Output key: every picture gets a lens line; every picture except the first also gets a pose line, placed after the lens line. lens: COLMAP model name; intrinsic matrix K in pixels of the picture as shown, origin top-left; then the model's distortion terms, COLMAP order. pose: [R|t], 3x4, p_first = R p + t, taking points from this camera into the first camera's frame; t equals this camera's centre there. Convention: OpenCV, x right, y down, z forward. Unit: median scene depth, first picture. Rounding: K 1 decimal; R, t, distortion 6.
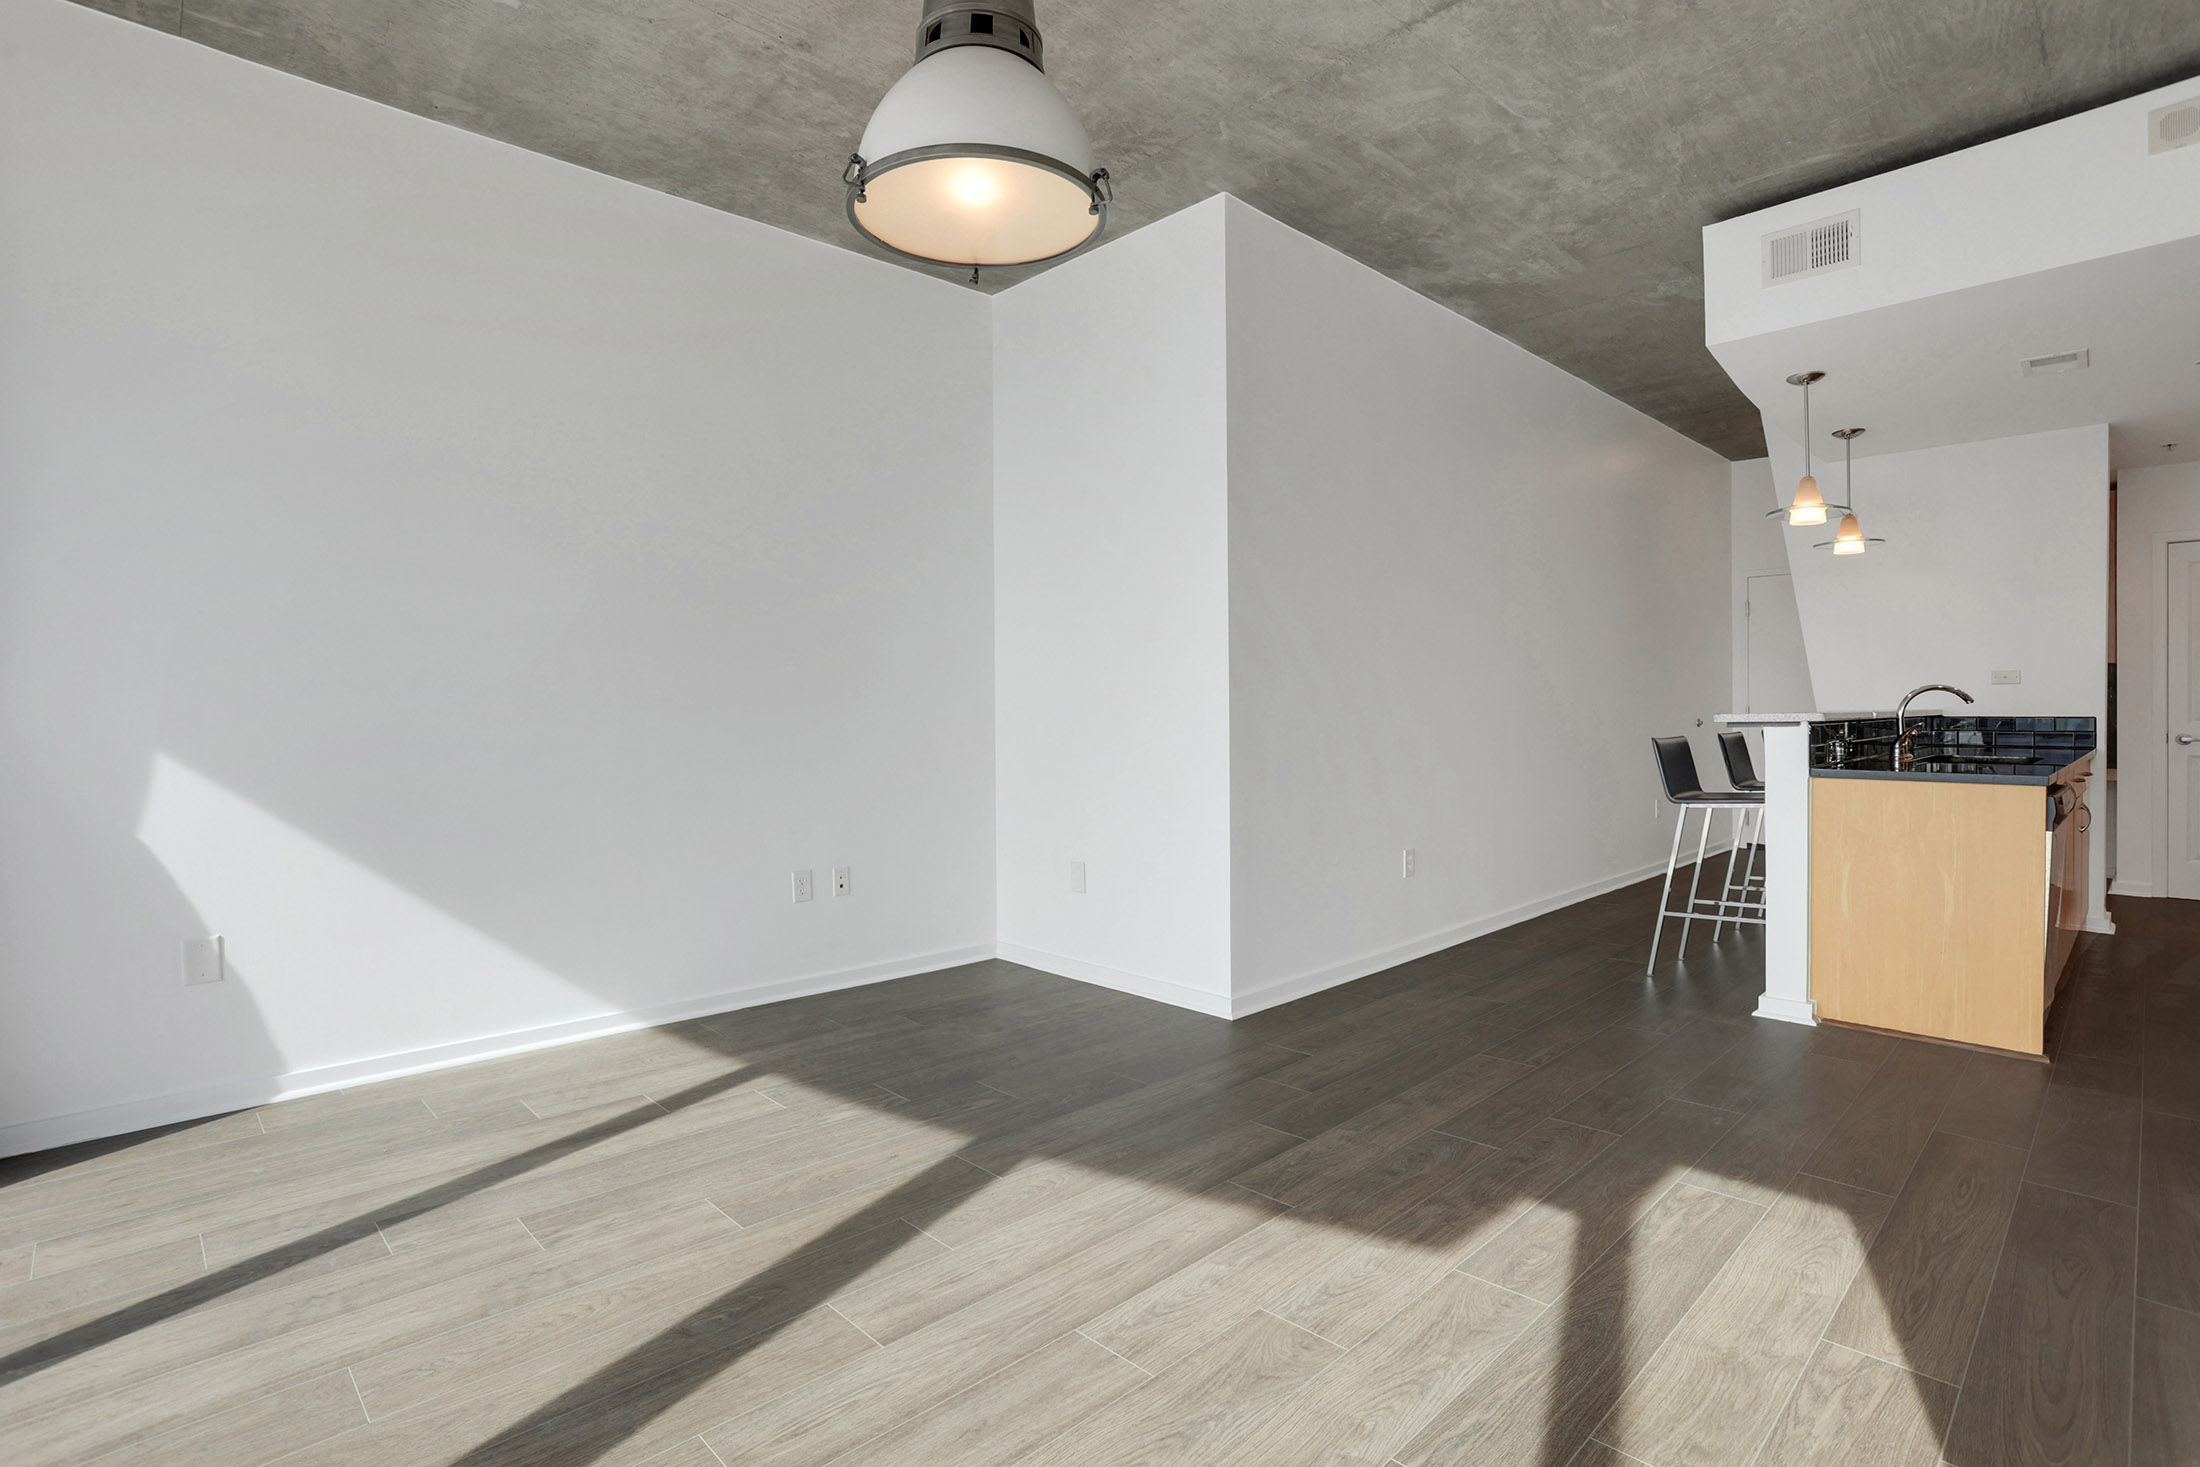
lens RADIAL K [[1072.4, 0, 1119.6], [0, 1072.4, 735.1], [0, 0, 1]] dist [-0.049579, 0.007442]
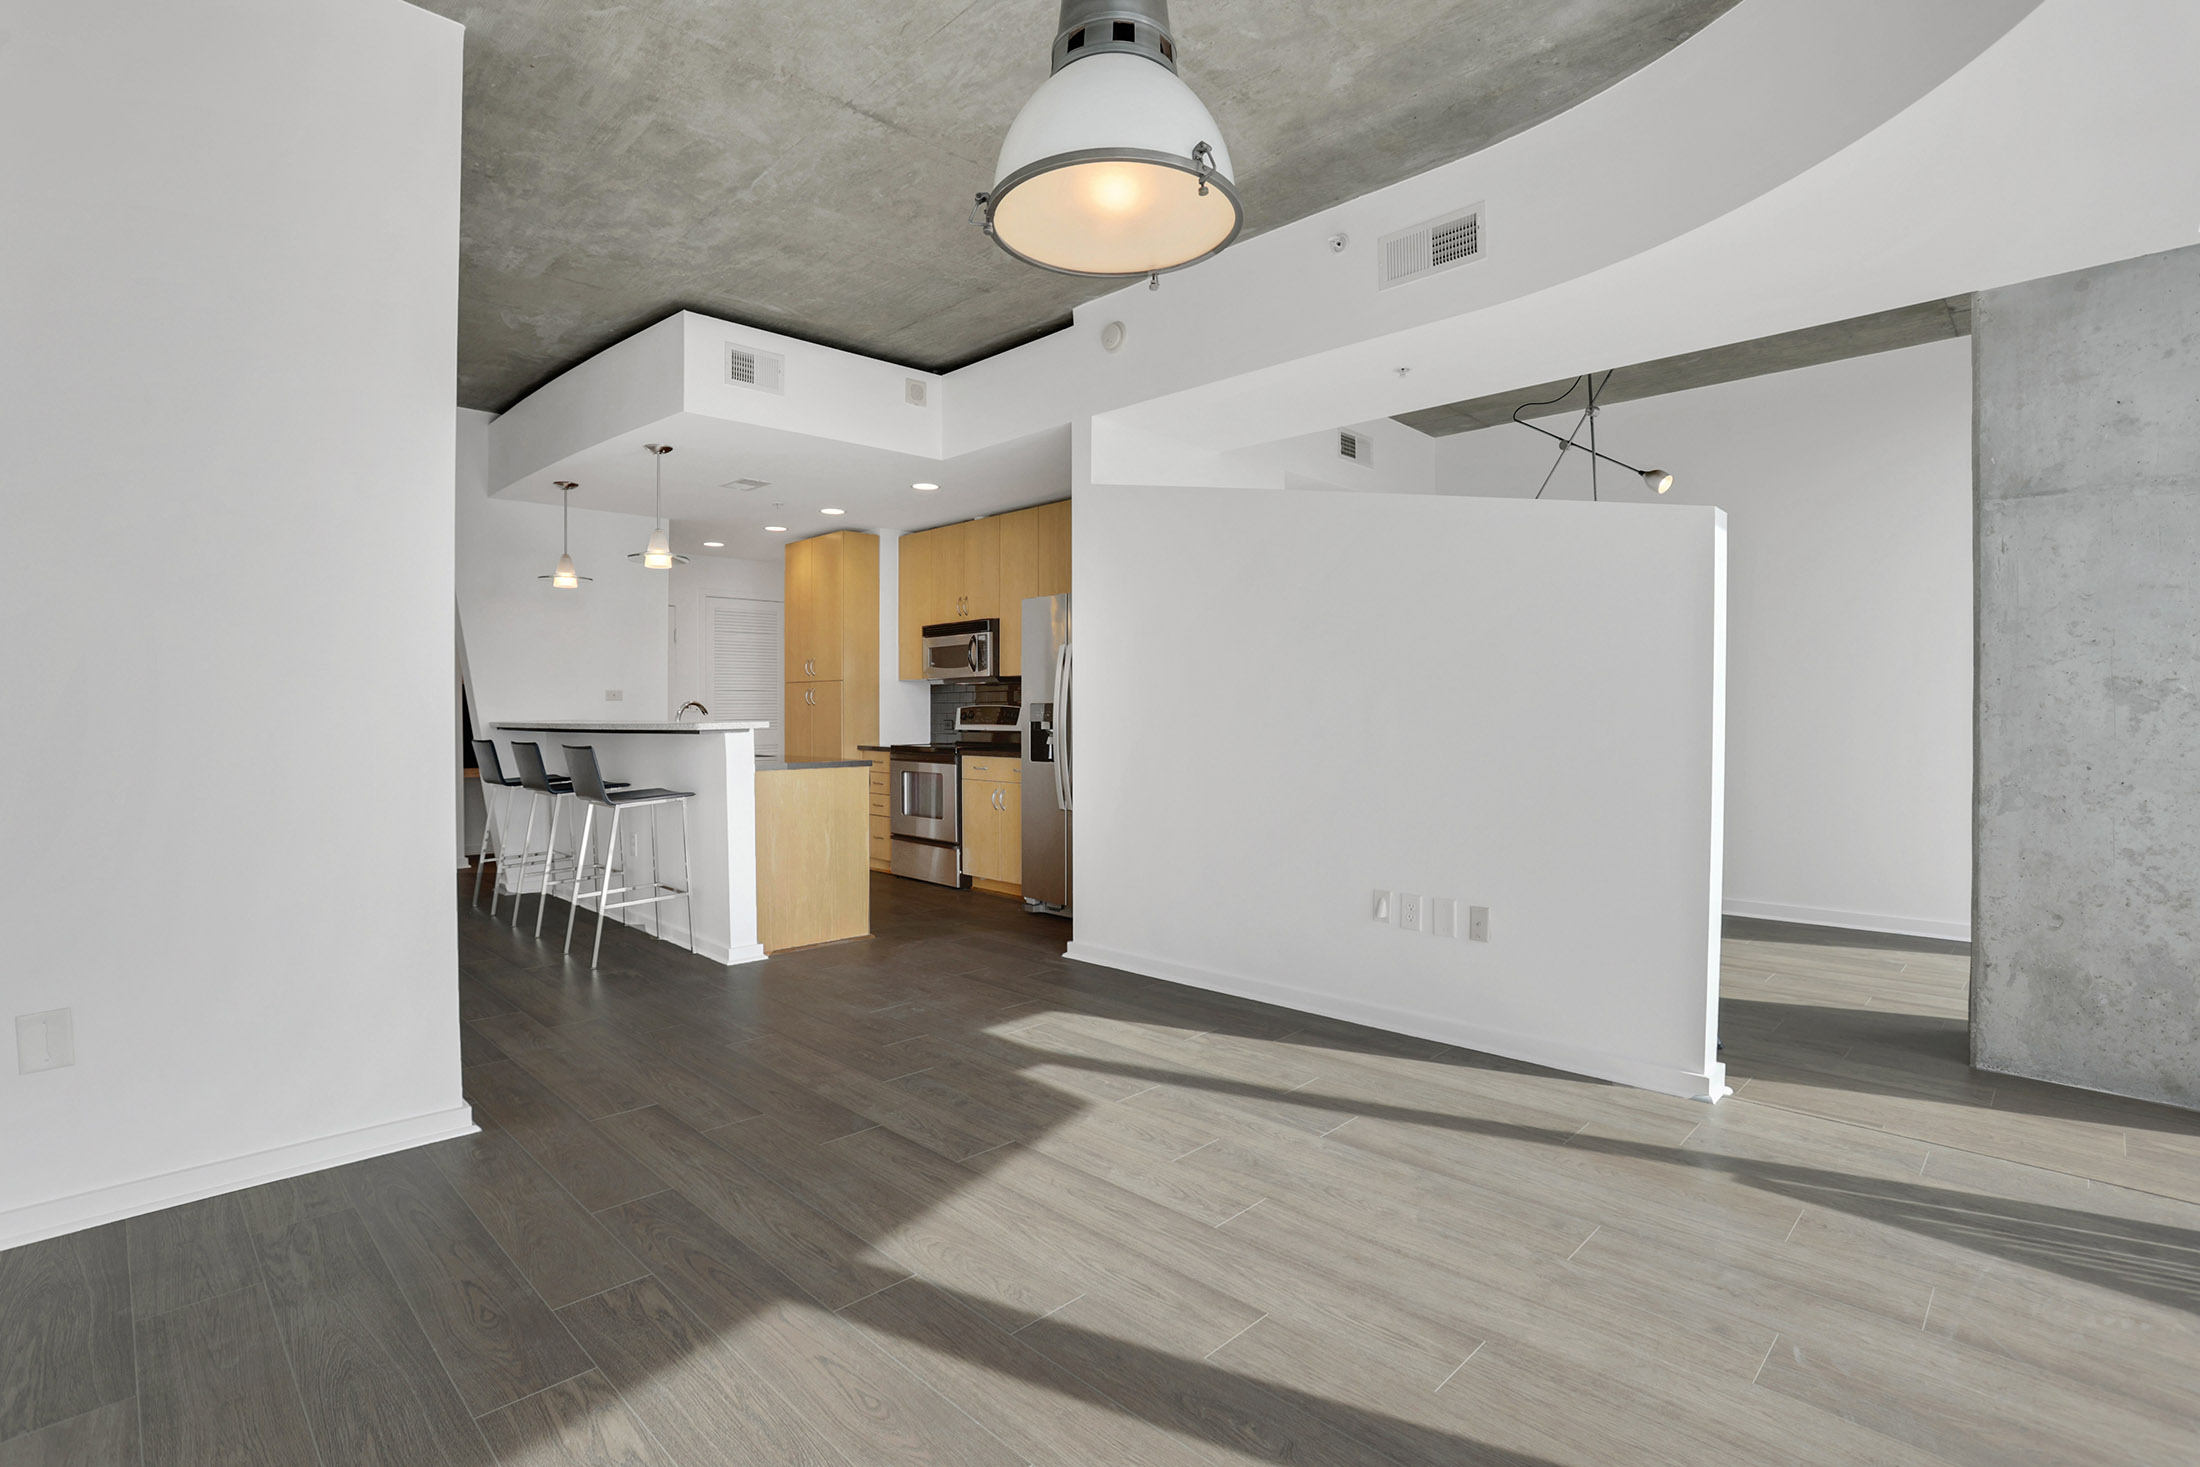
lens RADIAL K [[1047.6, 0, 1075.6], [0, 1047.6, 732.8], [0, 0, 1]] dist [-0.057144, 0.016495]
pose [[-0.005414, -0.010317, 0.999932, -0.875324], [0.024149, 0.999654, 0.010445, -0.015731], [-0.999694, 0.024204, -0.005163, 0.824823]]
